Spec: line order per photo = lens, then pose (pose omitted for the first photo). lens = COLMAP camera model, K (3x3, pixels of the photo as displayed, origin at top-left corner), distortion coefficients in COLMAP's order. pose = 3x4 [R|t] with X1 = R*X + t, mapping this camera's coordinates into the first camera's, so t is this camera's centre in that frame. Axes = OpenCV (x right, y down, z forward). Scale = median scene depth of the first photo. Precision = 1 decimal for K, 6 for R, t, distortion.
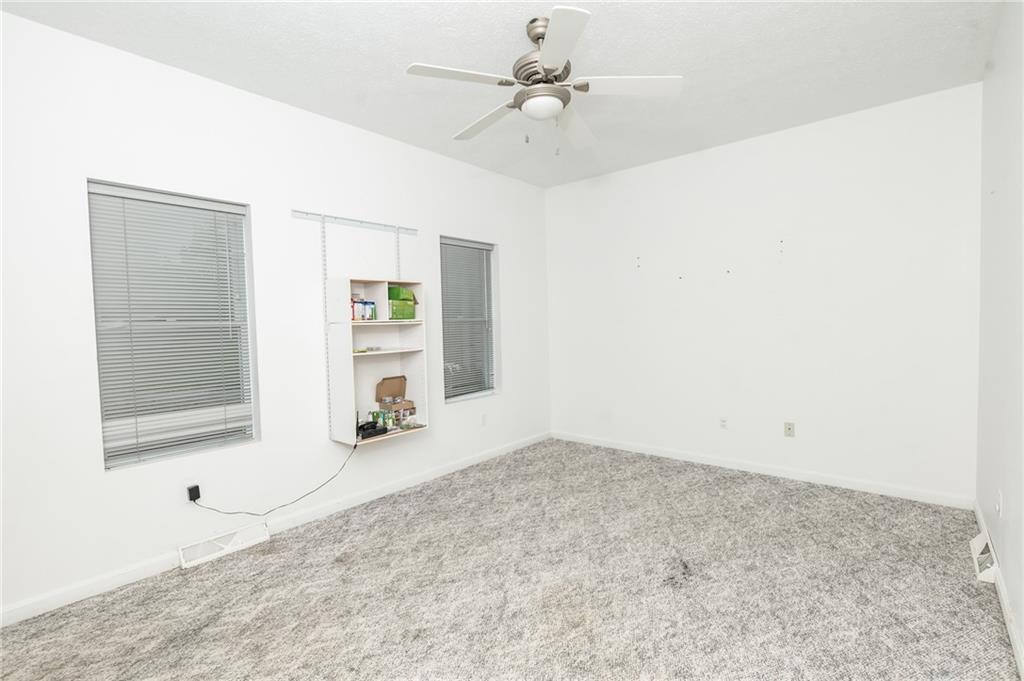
lens RADIAL K [[474.1, 0, 511.8], [0, 474.1, 339.1], [0, 0, 1]] dist [-0.000967, -0.000873]
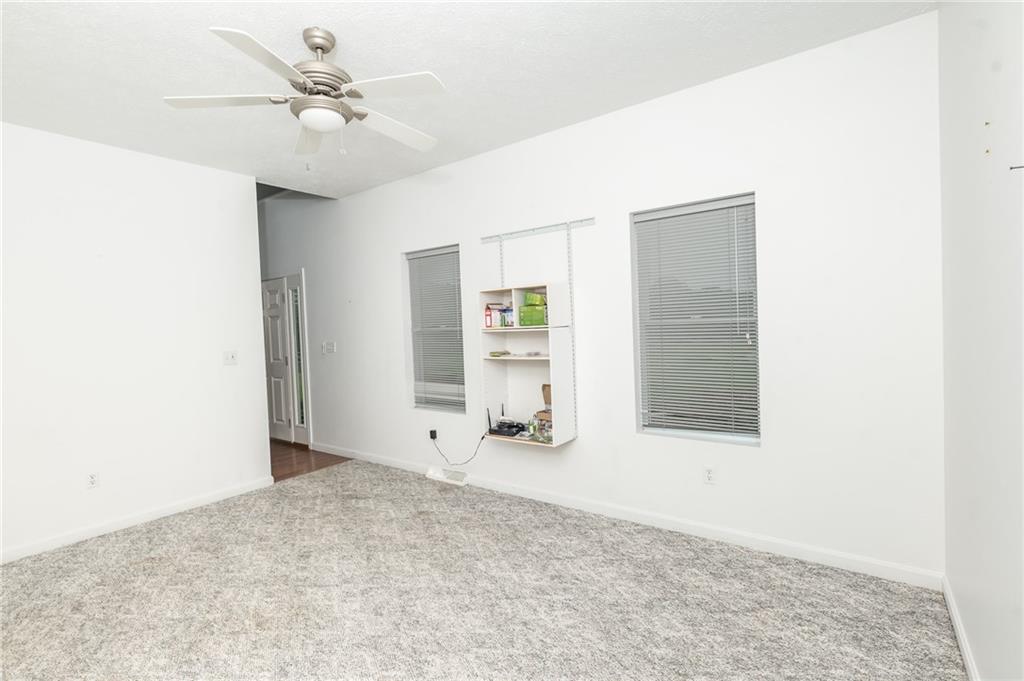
lens RADIAL K [[474.1, 0, 511.9], [0, 474.1, 341.7], [0, 0, 1]] dist [-0.000967, -0.000873]
pose [[0.073904, 0.052271, -0.995895, 0.738726], [-0.007106, 0.998628, 0.051887, -0.059626], [0.997240, 0.003242, 0.074174, 0.907148]]
